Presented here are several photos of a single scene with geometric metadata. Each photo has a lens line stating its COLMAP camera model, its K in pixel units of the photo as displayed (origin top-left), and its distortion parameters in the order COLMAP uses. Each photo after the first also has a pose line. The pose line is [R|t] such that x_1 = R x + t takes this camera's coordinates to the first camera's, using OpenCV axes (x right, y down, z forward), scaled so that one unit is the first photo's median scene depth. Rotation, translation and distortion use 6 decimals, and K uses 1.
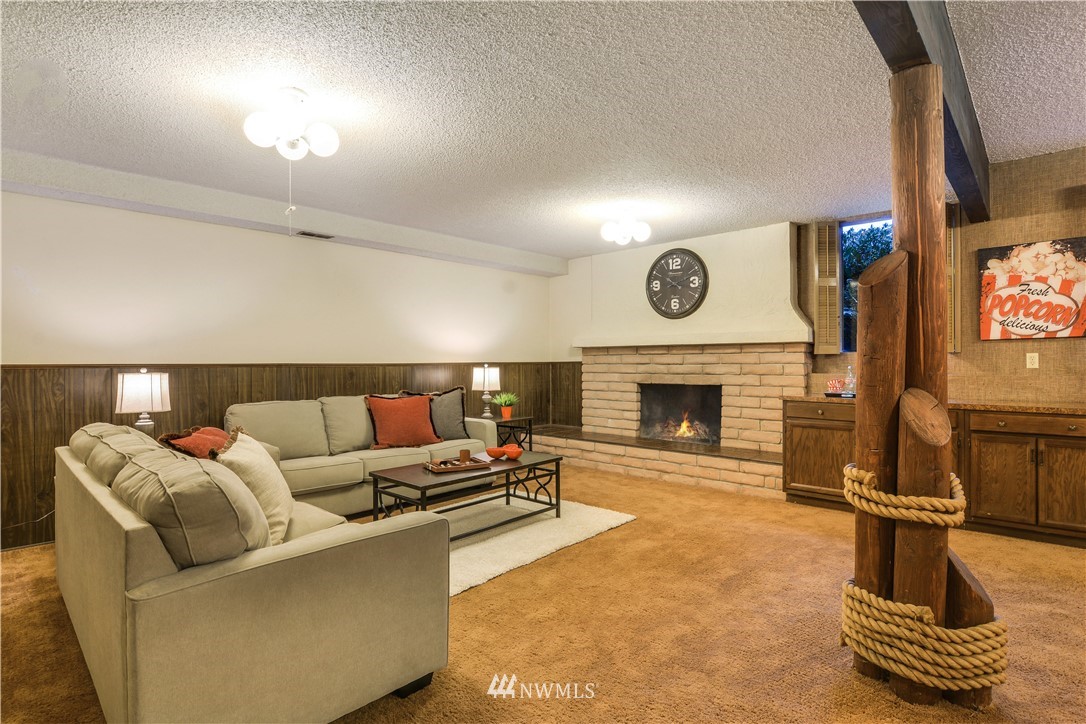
lens RADIAL K [[541.0, 0, 541.5], [0, 541.0, 362.2], [0, 0, 1]] dist [-0.017542, -0.000574]
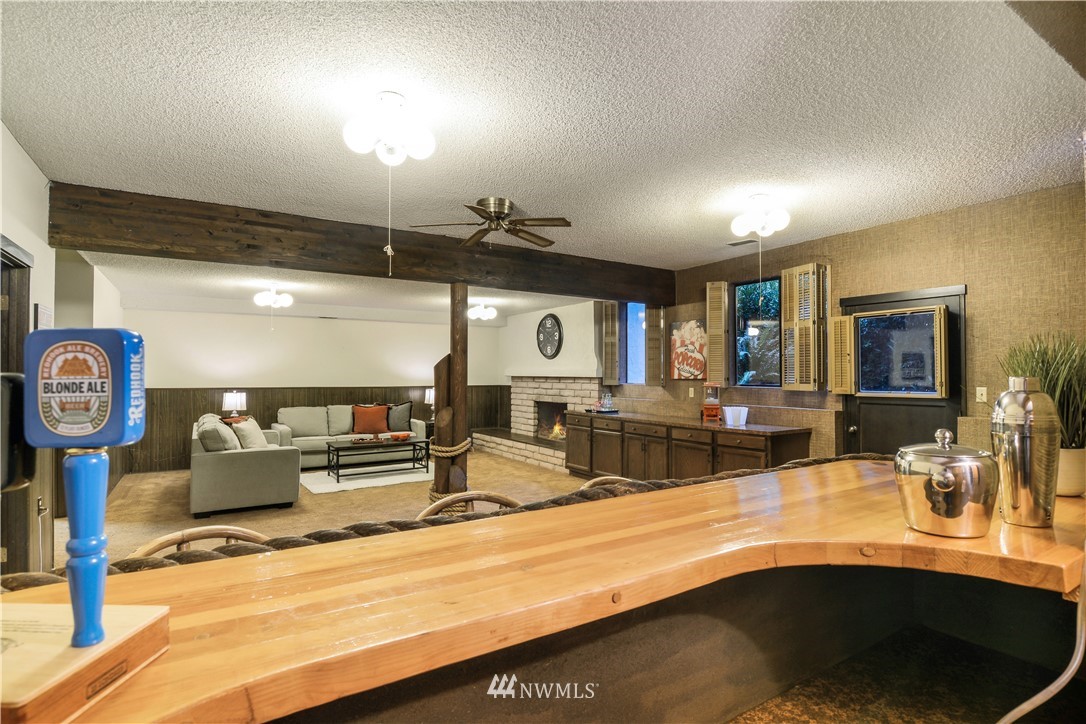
lens RADIAL K [[554.4, 0, 544.8], [0, 554.4, 363.8], [0, 0, 1]] dist [-0.001883, -0.000570]
pose [[0.968114, 0.002912, -0.250494, 0.687119], [-0.007633, 0.999811, -0.017878, -0.042829], [0.250395, 0.019220, 0.967953, -0.571878]]
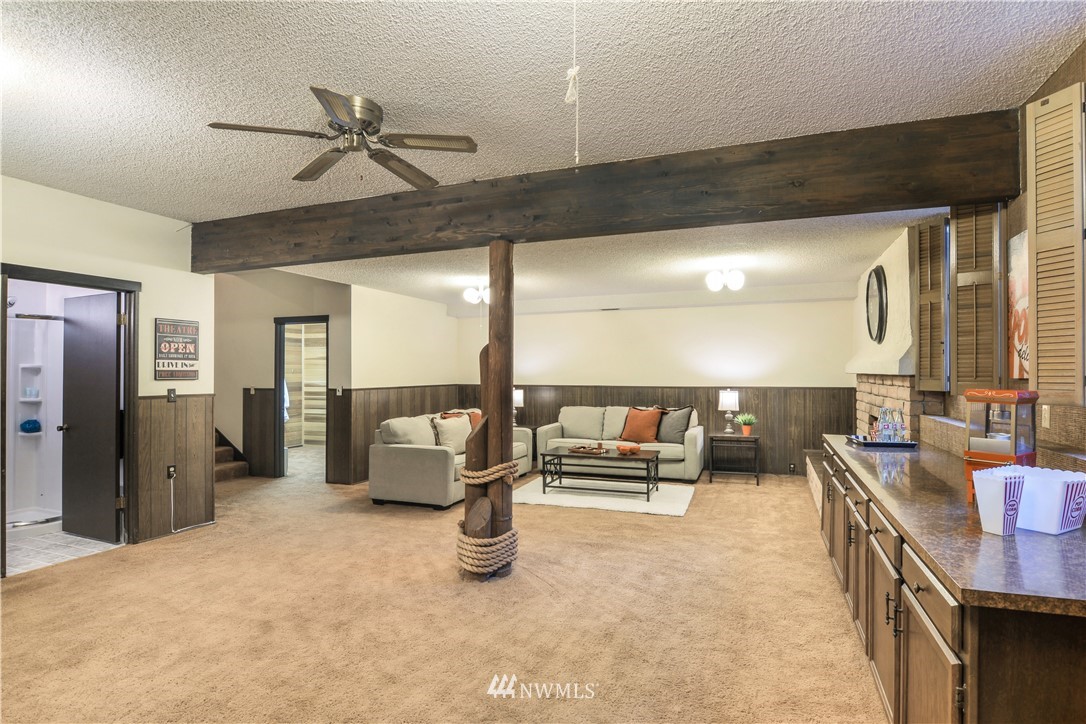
lens RADIAL K [[554.4, 0, 549.6], [0, 554.4, 369.8], [0, 0, 1]] dist [-0.001883, -0.000570]
pose [[0.369473, -0.000549, -0.929241, 0.979877], [-0.000694, 0.999999, -0.000866, -0.040317], [0.929241, 0.000965, 0.369472, 0.177081]]
